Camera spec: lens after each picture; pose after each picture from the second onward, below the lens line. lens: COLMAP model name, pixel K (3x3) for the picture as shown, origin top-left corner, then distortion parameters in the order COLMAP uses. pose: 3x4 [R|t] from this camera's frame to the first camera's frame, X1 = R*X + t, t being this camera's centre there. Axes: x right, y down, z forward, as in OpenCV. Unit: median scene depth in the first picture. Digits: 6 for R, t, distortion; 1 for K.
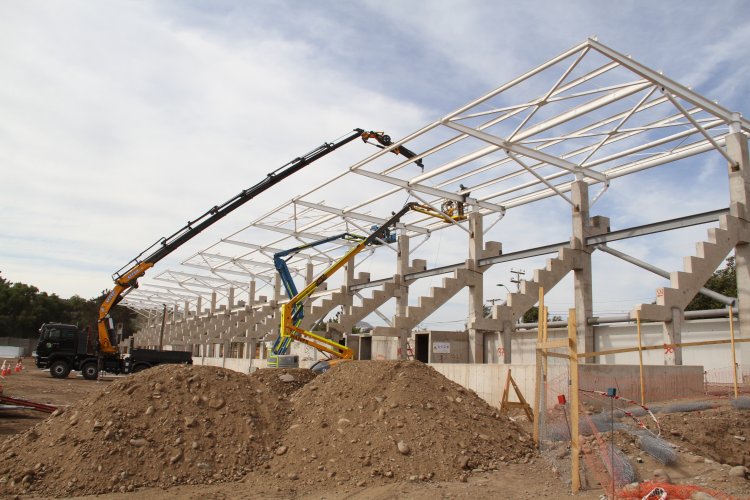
lens RADIAL K [[628.7, 0, 375.0], [0, 628.7, 250.0], [0, 0, 1]] dist [-0.155535, 0.005533]
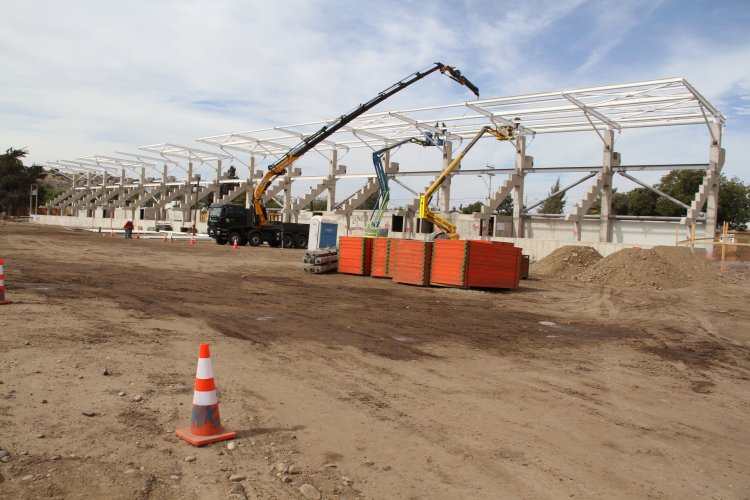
lens RADIAL K [[628.7, 0, 375.0], [0, 628.7, 250.0], [0, 0, 1]] dist [-0.155535, 0.005533]
pose [[0.961382, 0.015738, 0.274767, -0.539242], [-0.075196, 0.975397, 0.207235, -0.070171], [-0.264745, -0.219894, 0.938913, -0.312346]]
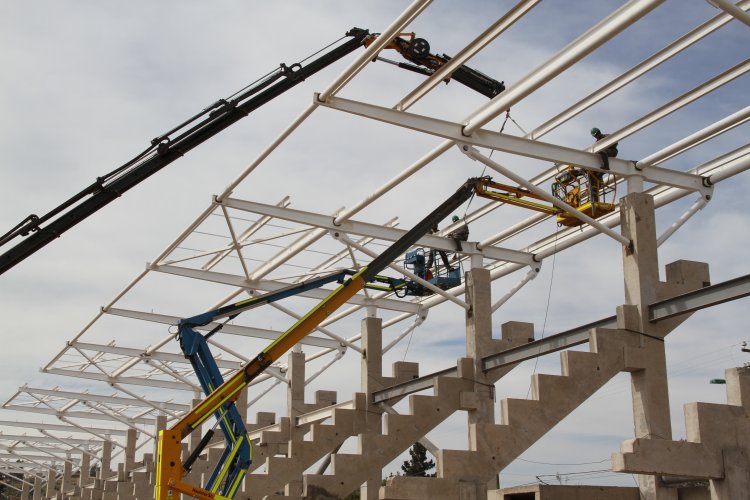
lens RADIAL K [[1131.5, 0, 360.1], [0, 1131.5, 251.5], [0, 0, 1]] dist [0.144717, 0.011337]
pose [[0.992883, -0.055817, -0.105204, 0.054720], [0.046465, 0.994917, -0.089336, 0.036154], [0.109655, 0.083812, 0.990430, 0.224236]]
